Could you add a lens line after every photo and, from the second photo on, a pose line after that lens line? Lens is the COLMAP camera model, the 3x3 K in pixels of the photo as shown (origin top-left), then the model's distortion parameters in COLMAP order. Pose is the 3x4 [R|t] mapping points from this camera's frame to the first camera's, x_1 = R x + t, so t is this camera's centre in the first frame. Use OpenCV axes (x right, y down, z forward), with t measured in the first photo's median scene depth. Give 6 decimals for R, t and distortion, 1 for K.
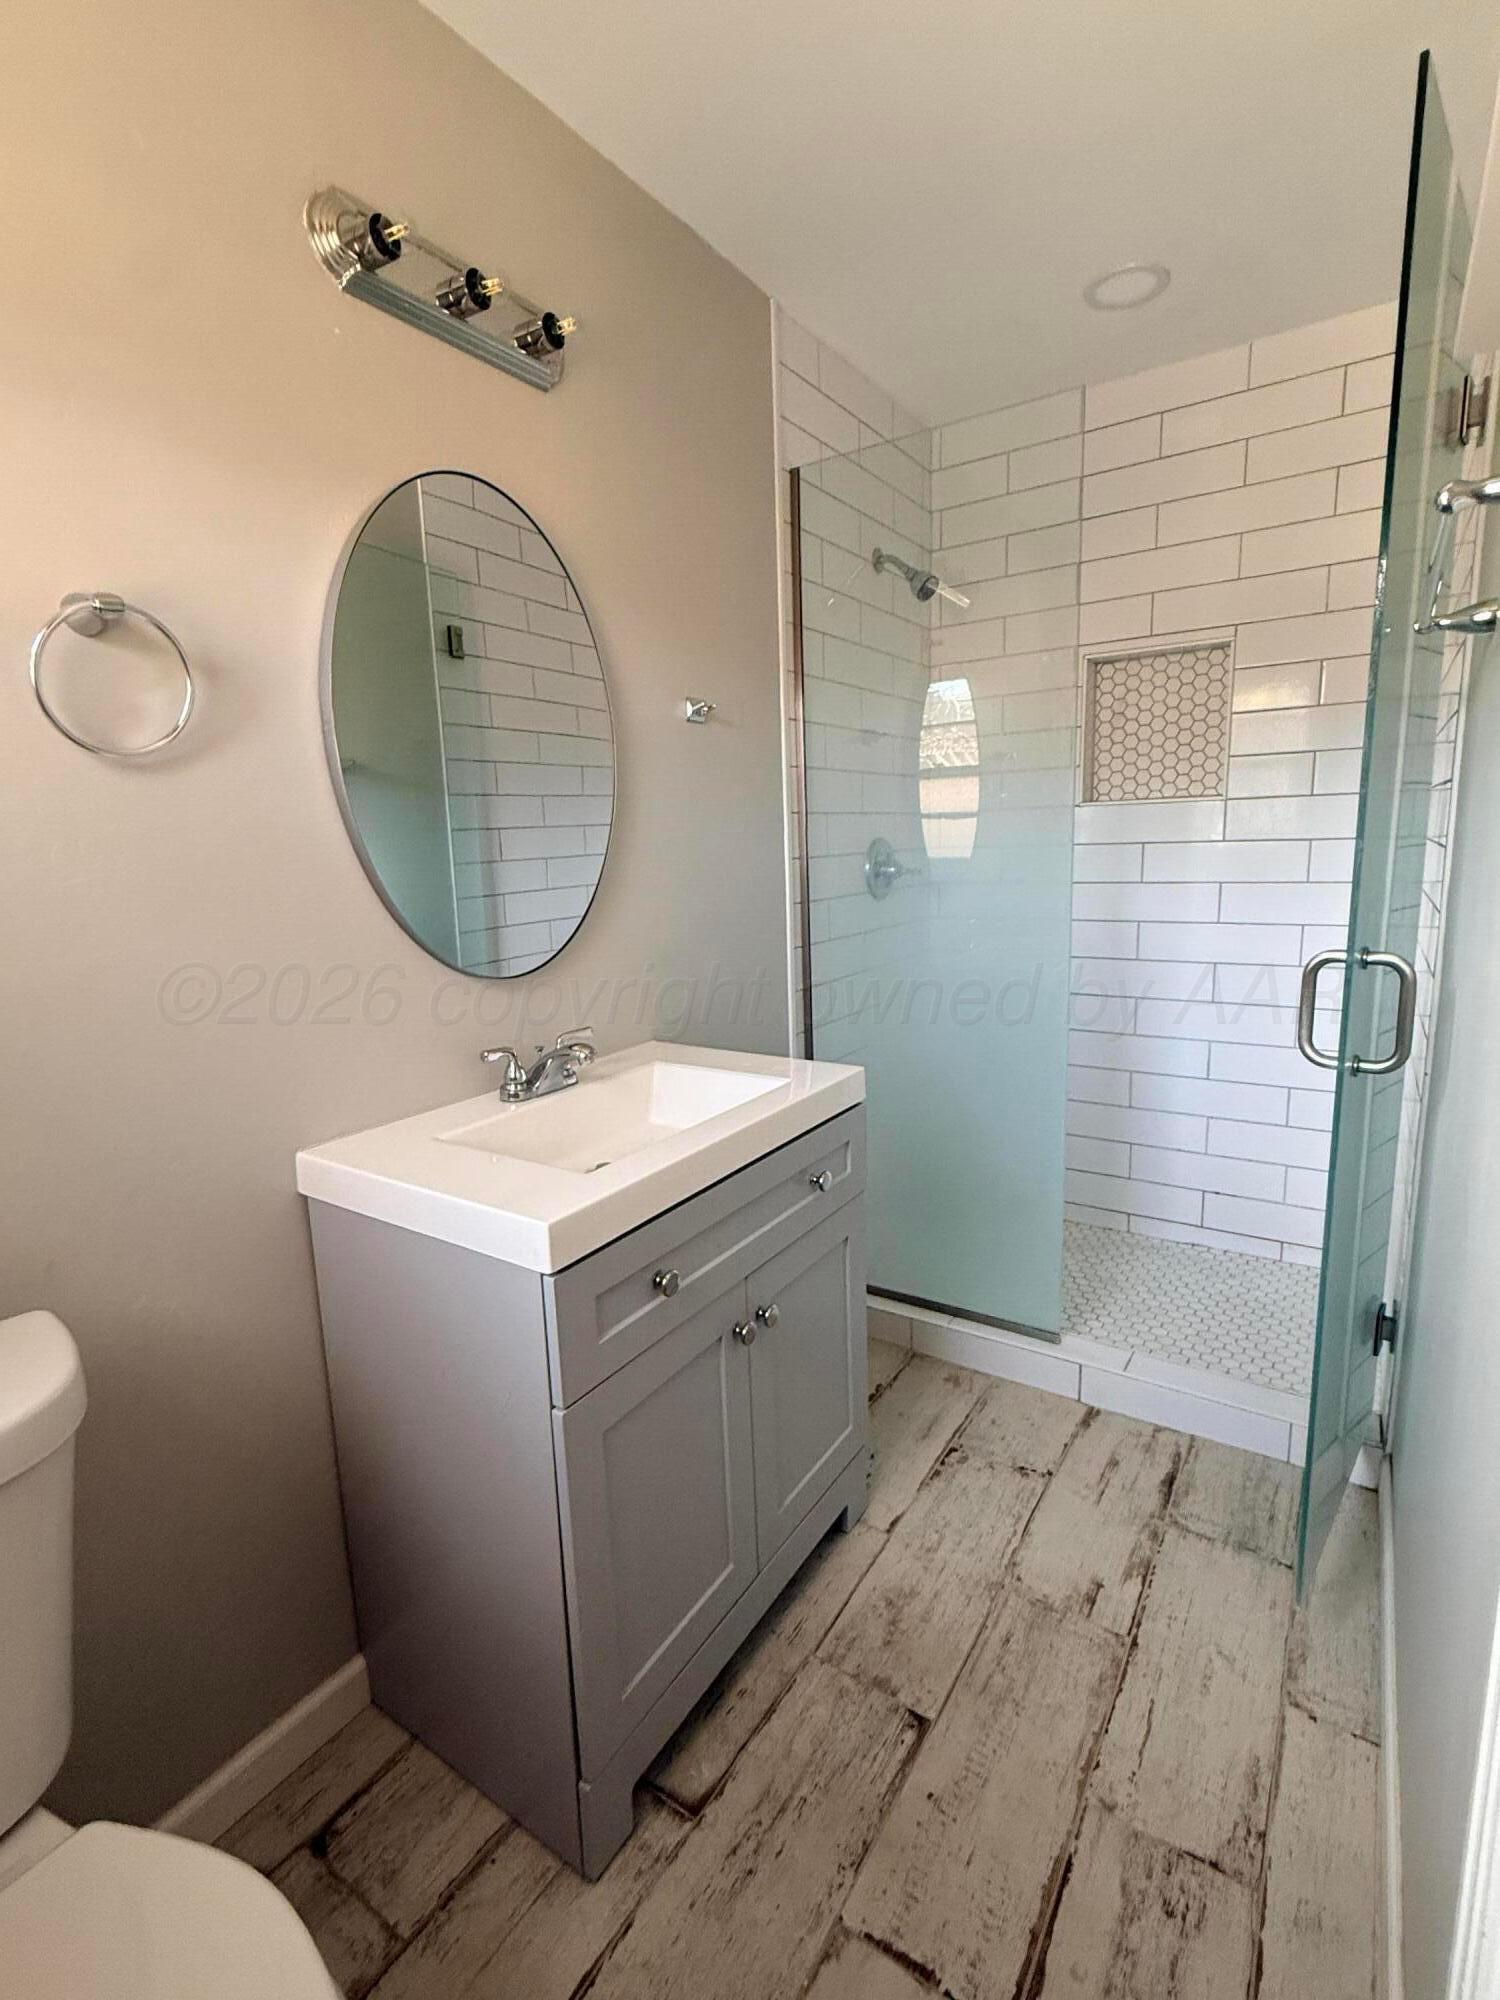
lens RADIAL K [[923.1, 0, 750.0], [0, 923.1, 1003.3], [0, 0, 1]] dist [-0.001231, 0.000420]
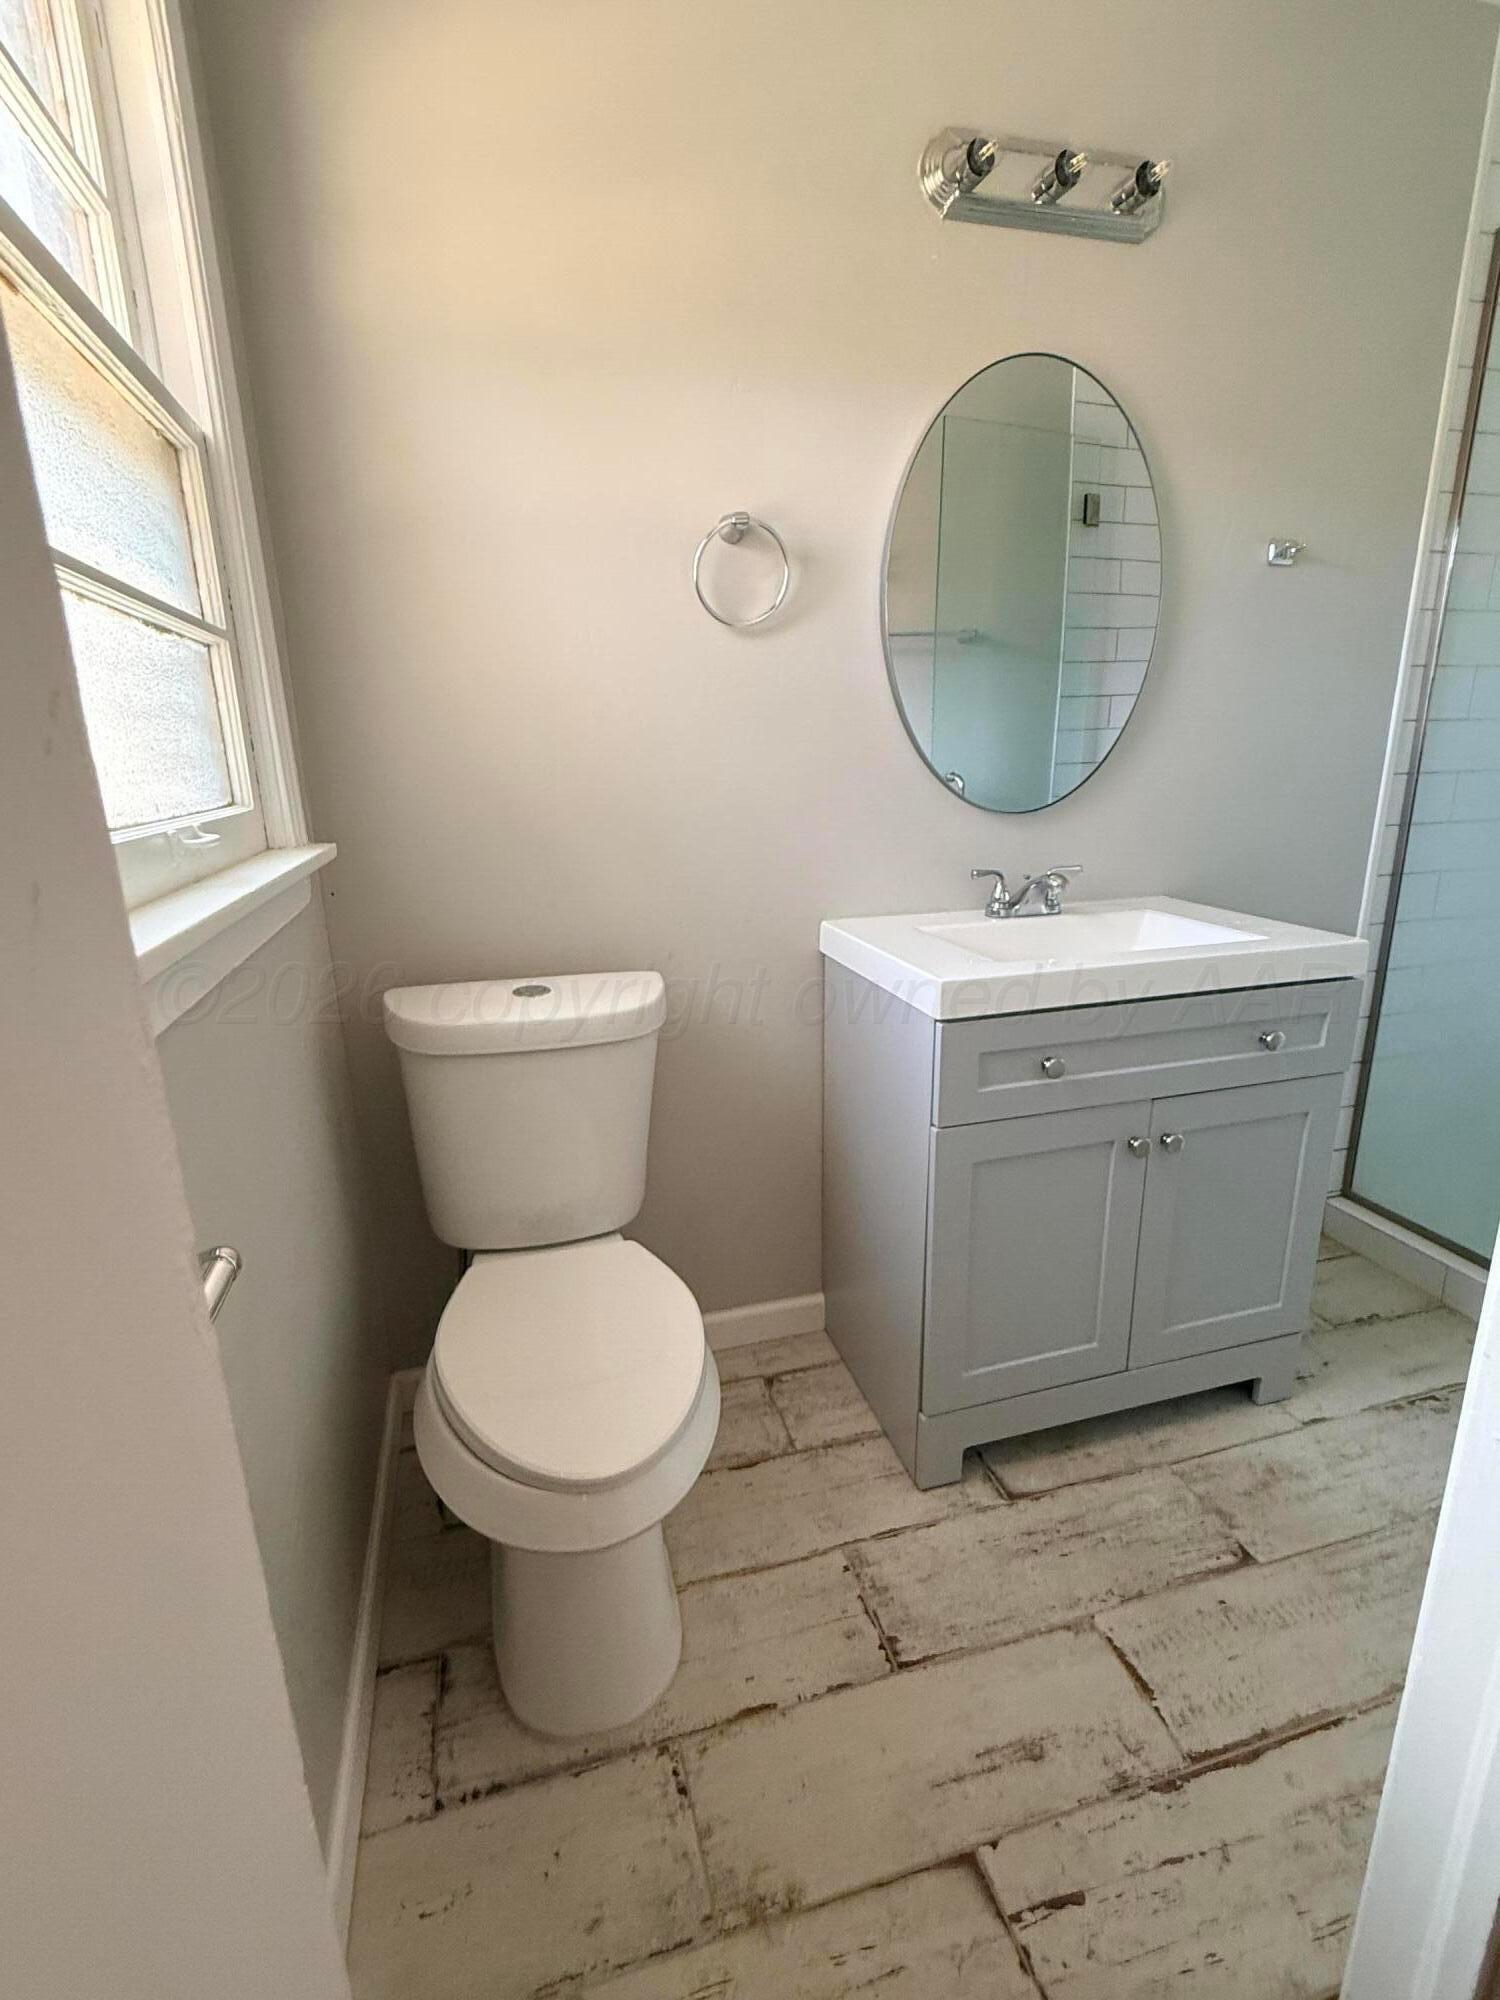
lens RADIAL K [[923.1, 0, 750.0], [0, 923.1, 1003.3], [0, 0, 1]] dist [-0.001231, 0.000420]
pose [[0.759570, 0.191182, -0.621693, 0.303377], [-0.120072, 0.980613, 0.154855, 0.079127], [0.639246, -0.042976, 0.767800, -0.133708]]
